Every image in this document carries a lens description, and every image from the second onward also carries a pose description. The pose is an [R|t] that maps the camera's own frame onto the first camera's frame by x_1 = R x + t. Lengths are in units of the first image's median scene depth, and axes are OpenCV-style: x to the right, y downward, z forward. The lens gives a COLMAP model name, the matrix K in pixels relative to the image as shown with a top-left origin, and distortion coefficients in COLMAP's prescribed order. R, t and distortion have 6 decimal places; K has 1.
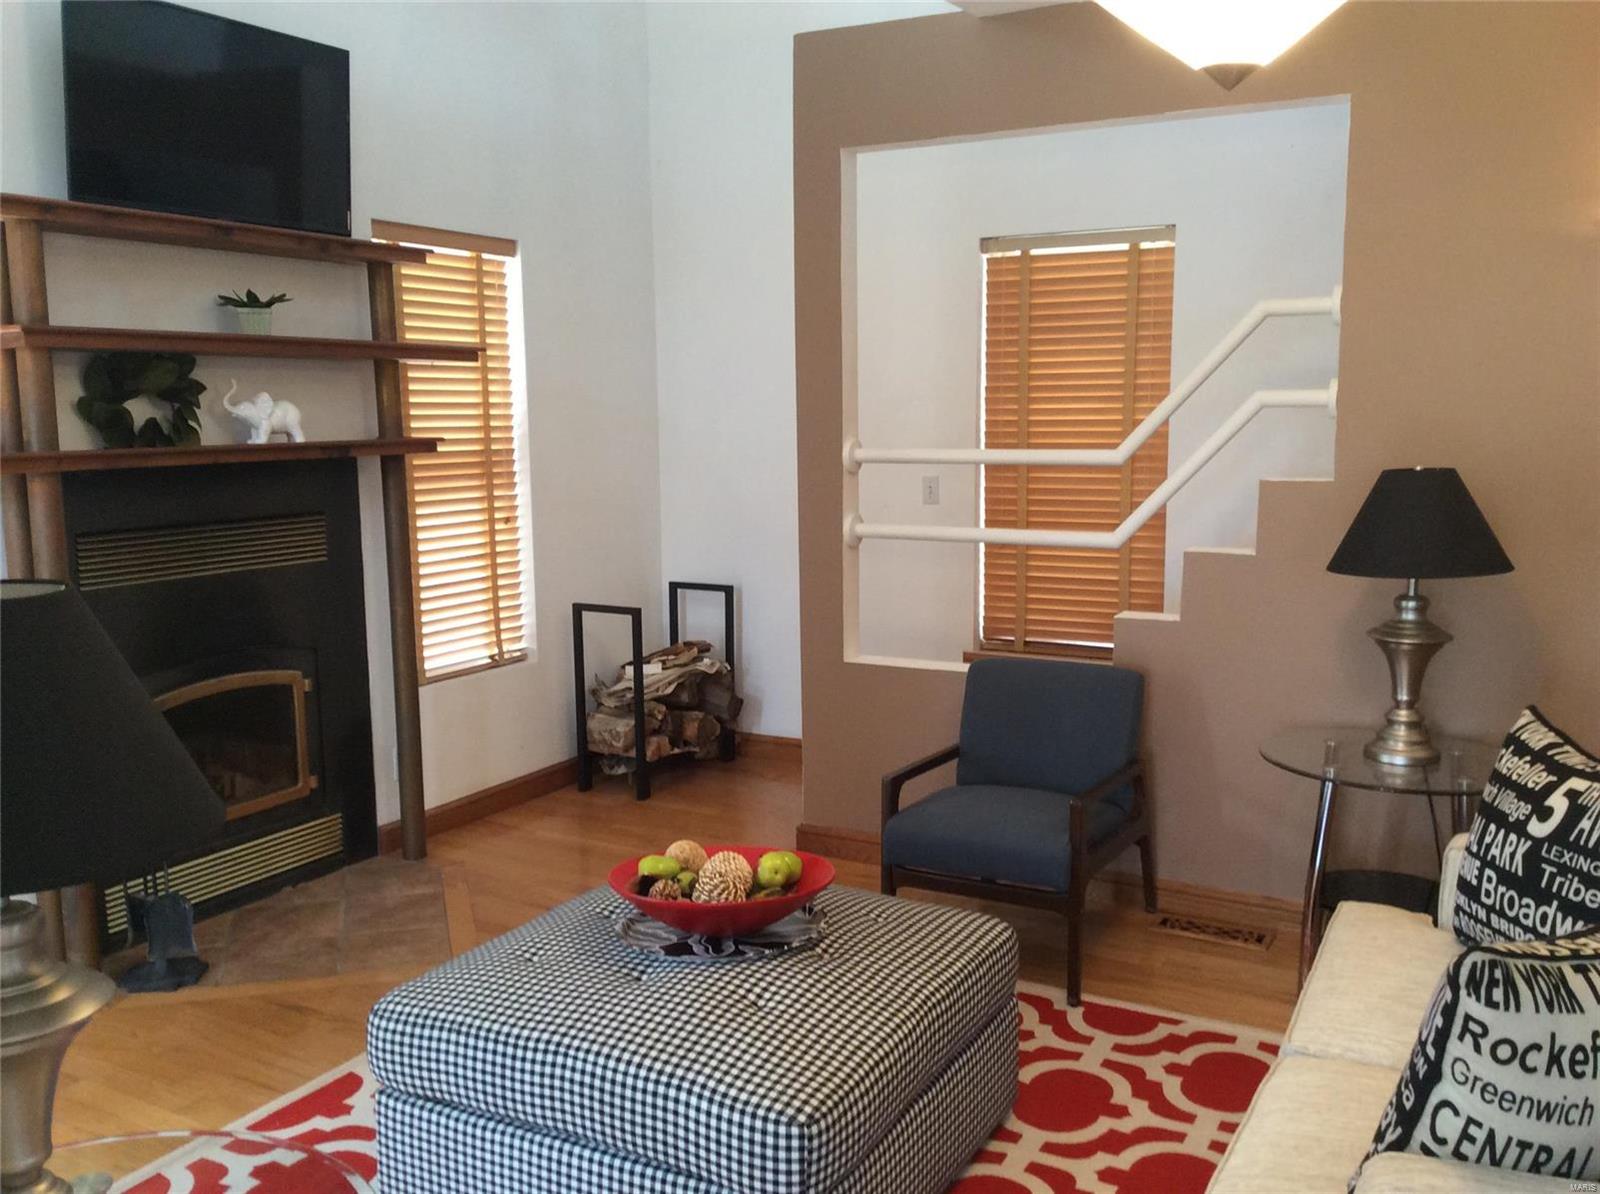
lens RADIAL K [[1466.5, 0, 844.9], [0, 1466.5, 602.2], [0, 0, 1]] dist [0.140130, -0.270689]
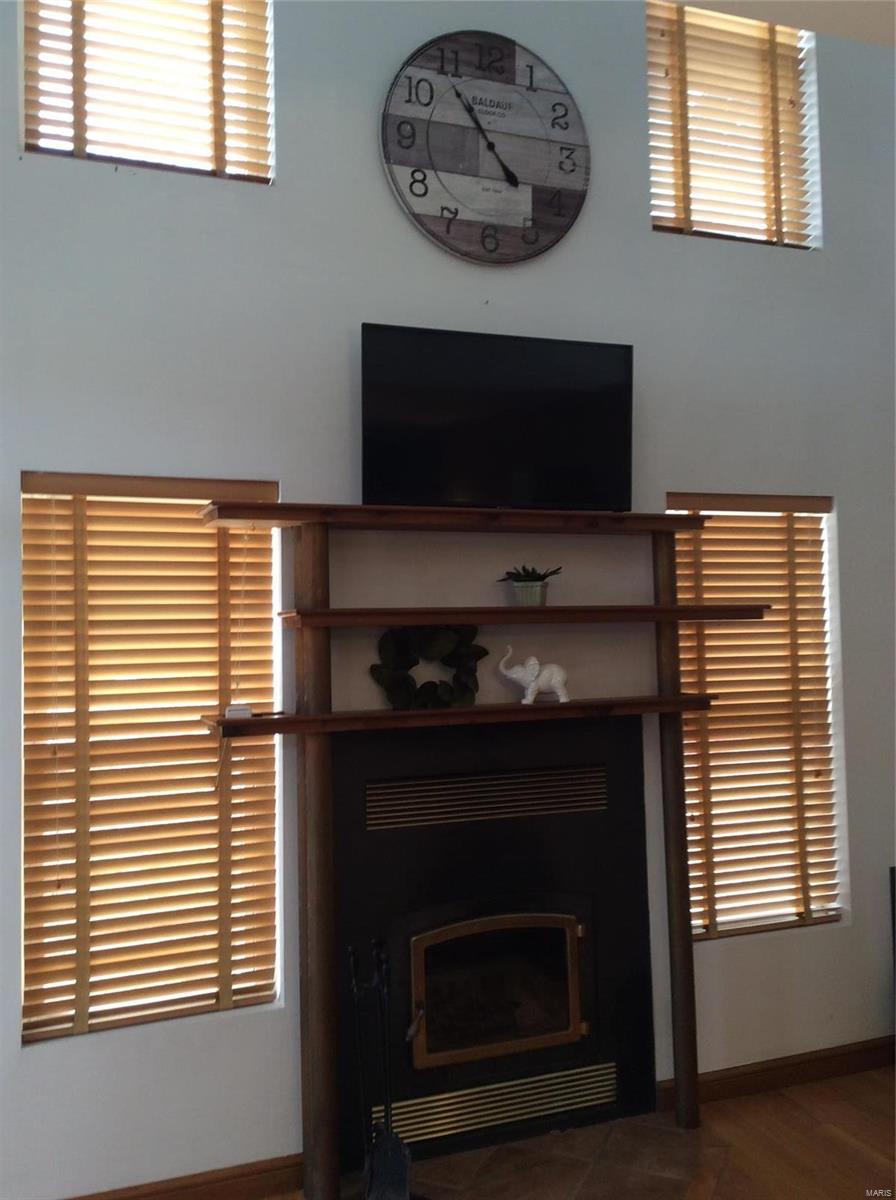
lens RADIAL K [[1099.9, 0, 416.9], [0, 1099.9, 594.6], [0, 0, 1]] dist [0.140130, -0.270689]
pose [[0.751917, -0.030095, -0.658570, 0.075201], [-0.074362, 0.988711, -0.130083, -0.066877], [0.655050, 0.146784, 0.741191, 0.301646]]
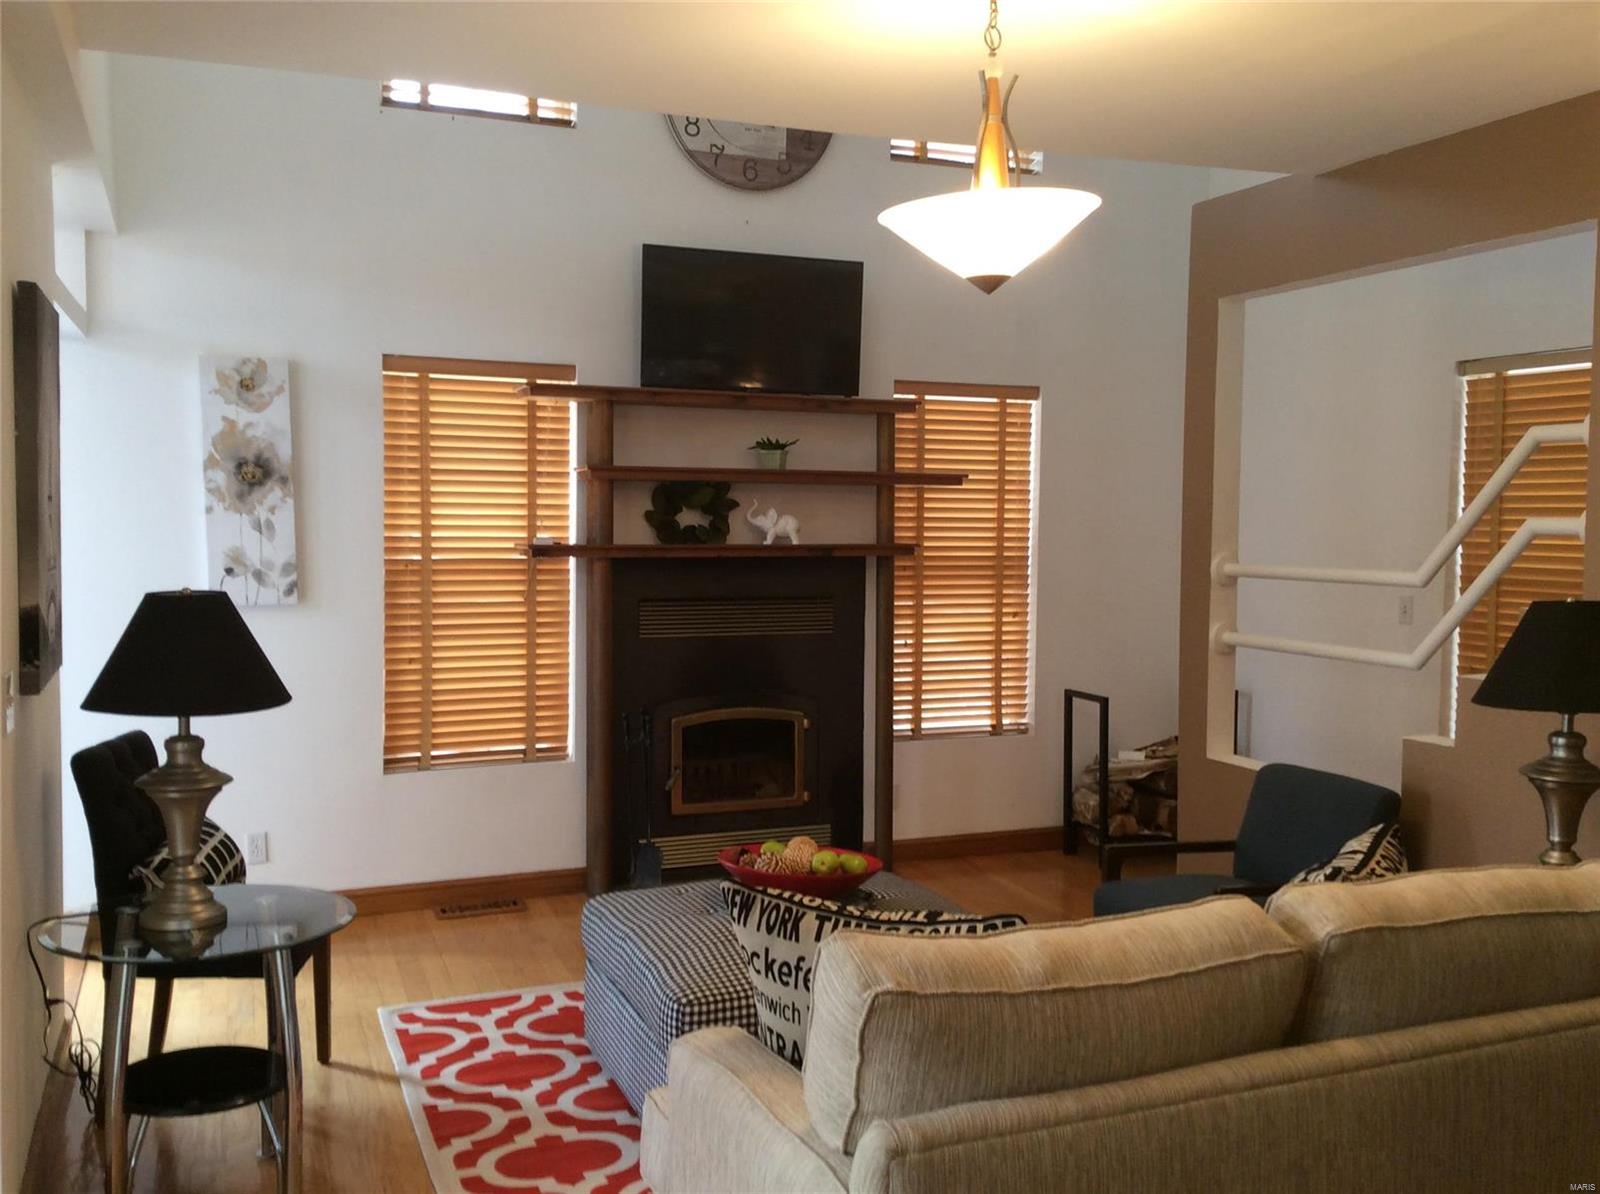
lens RADIAL K [[1480.2, 0, 800.0], [0, 1480.2, 597.0], [0, 0, 1]] dist [0.147269, -0.295497]
pose [[0.768527, 0.050288, -0.637838, 0.481452], [-0.101138, 0.993921, -0.043499, 0.000795], [0.631773, 0.097940, 0.768941, -0.052842]]
